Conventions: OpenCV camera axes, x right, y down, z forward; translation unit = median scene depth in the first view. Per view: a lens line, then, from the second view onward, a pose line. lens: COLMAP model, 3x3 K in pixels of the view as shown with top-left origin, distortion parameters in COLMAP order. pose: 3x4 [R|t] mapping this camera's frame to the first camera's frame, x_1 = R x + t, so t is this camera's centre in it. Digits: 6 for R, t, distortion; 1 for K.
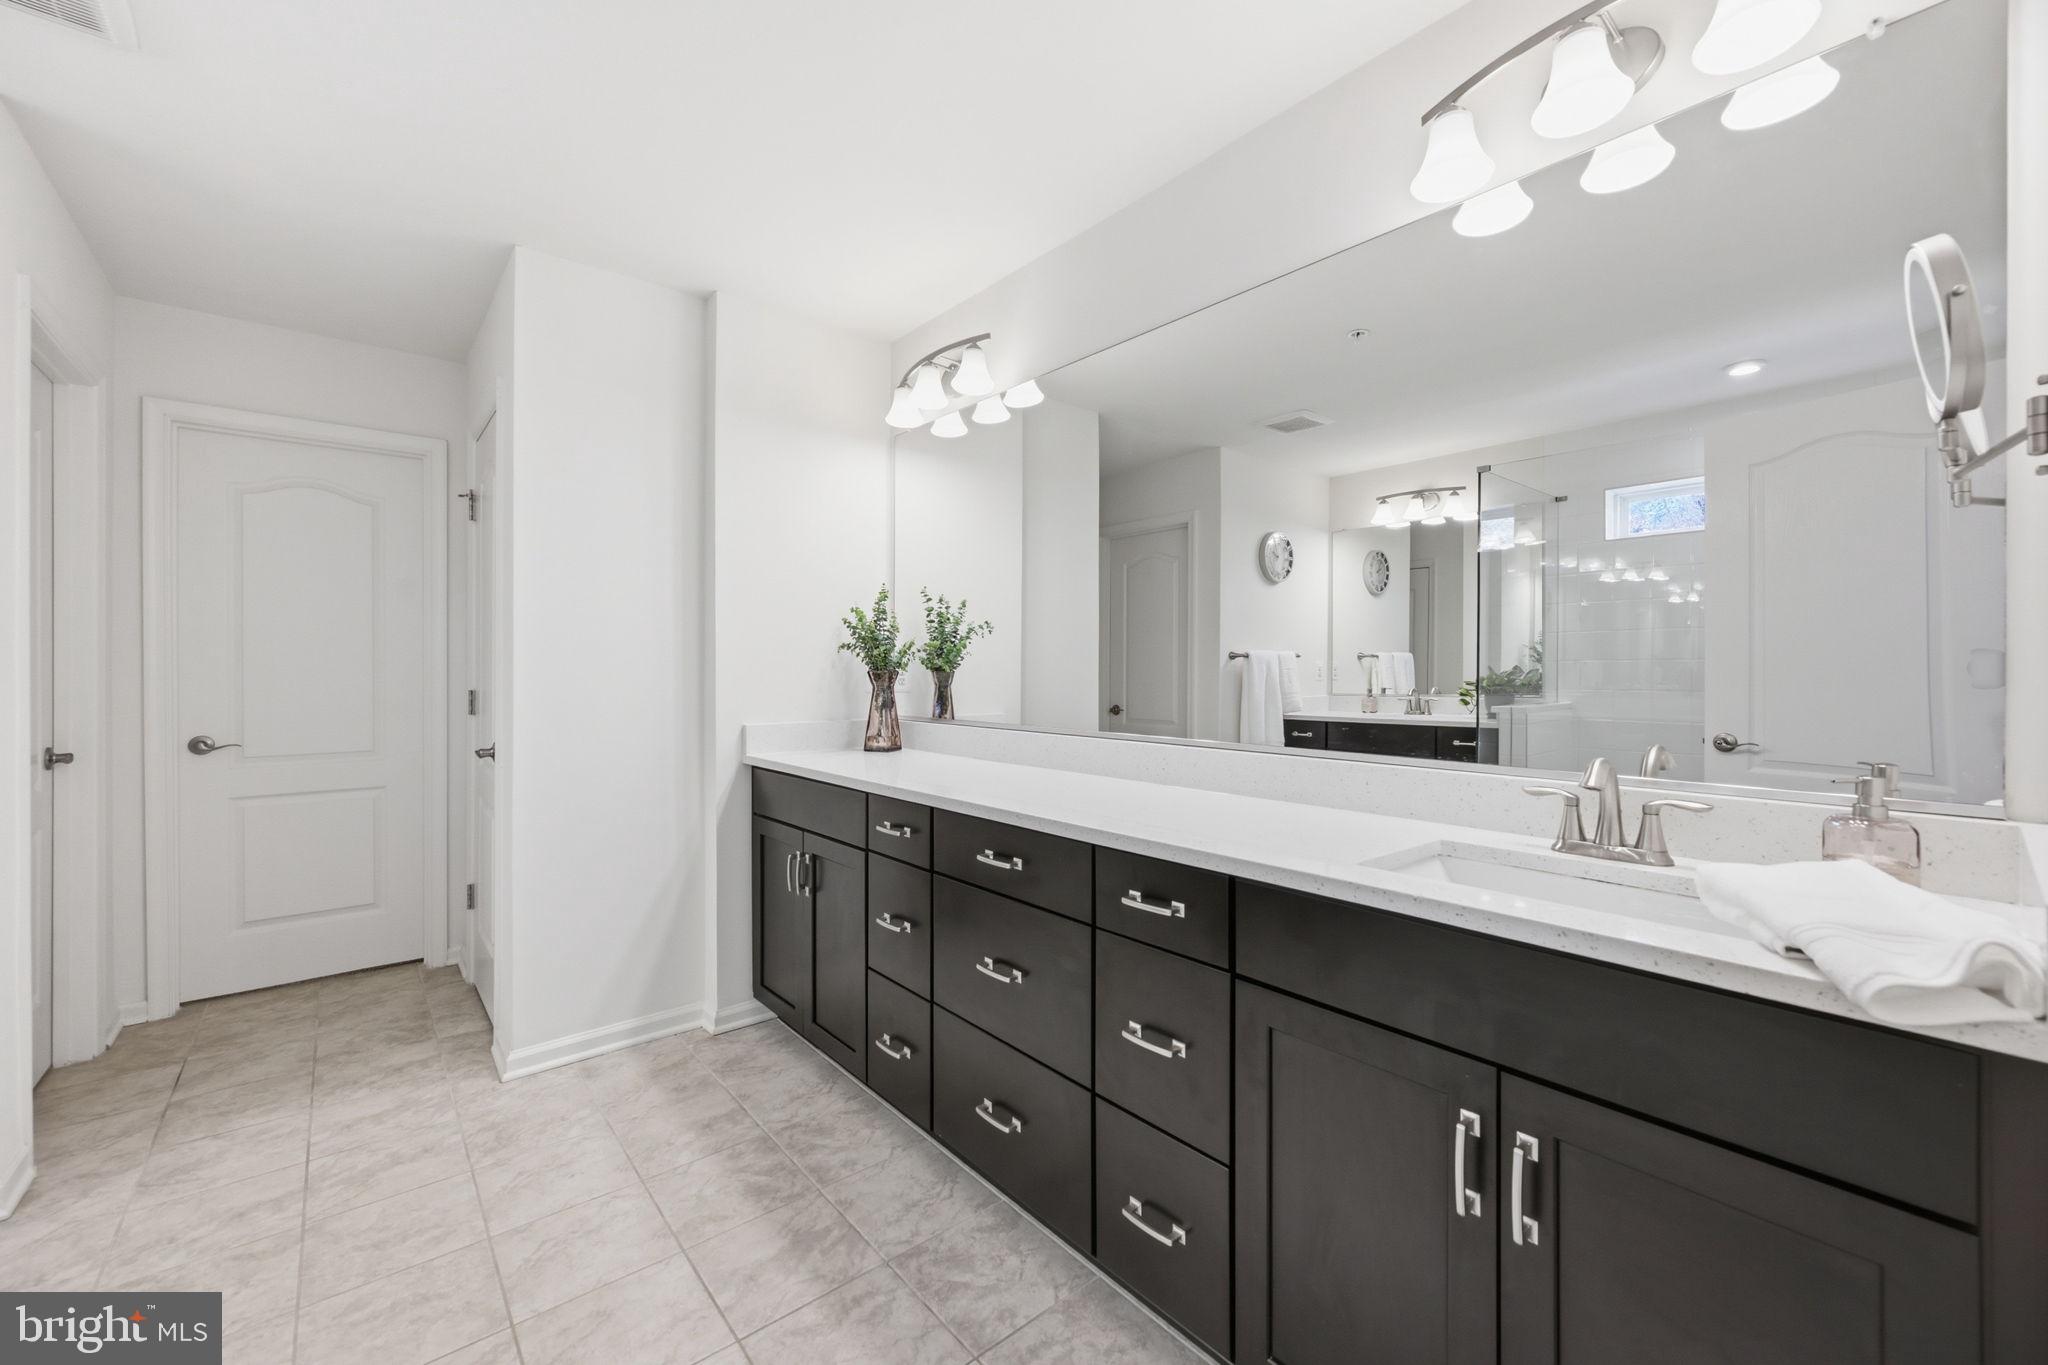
lens RADIAL K [[822.7, 0, 1013.3], [0, 822.7, 677.7], [0, 0, 1]] dist [0.011990, 0.000004]
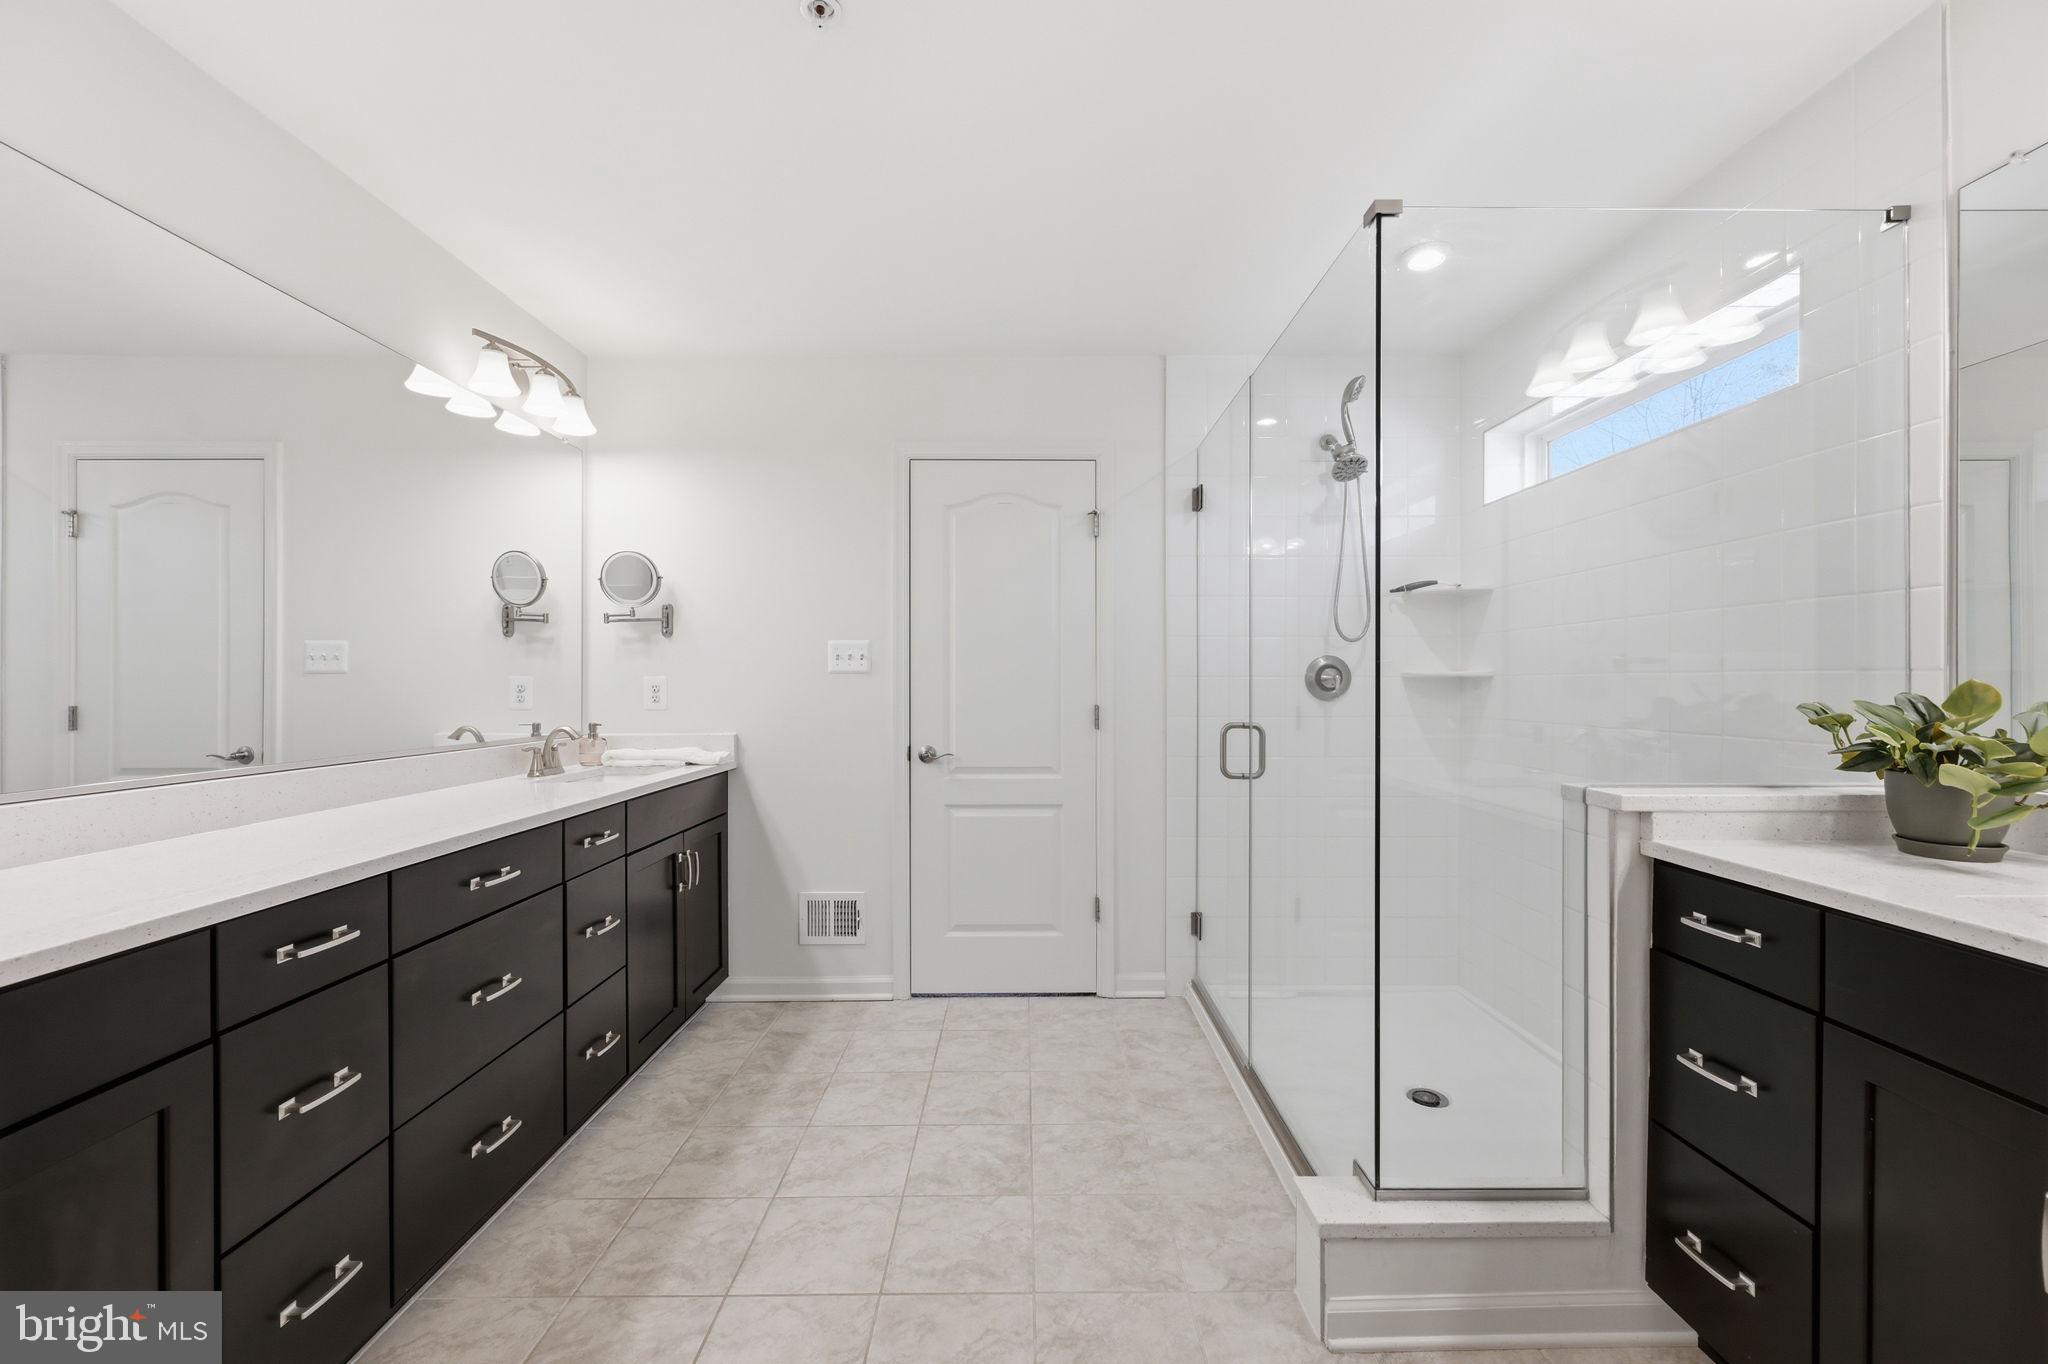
lens RADIAL K [[800.2, 0, 1029.0], [0, 800.2, 676.6], [0, 0, 1]] dist [0.000017, 0.000463]
pose [[-0.770782, -0.003829, 0.637088, -1.266584], [0.000473, 0.999978, 0.006582, -0.035056], [-0.637099, 0.005374, -0.770763, 1.496850]]
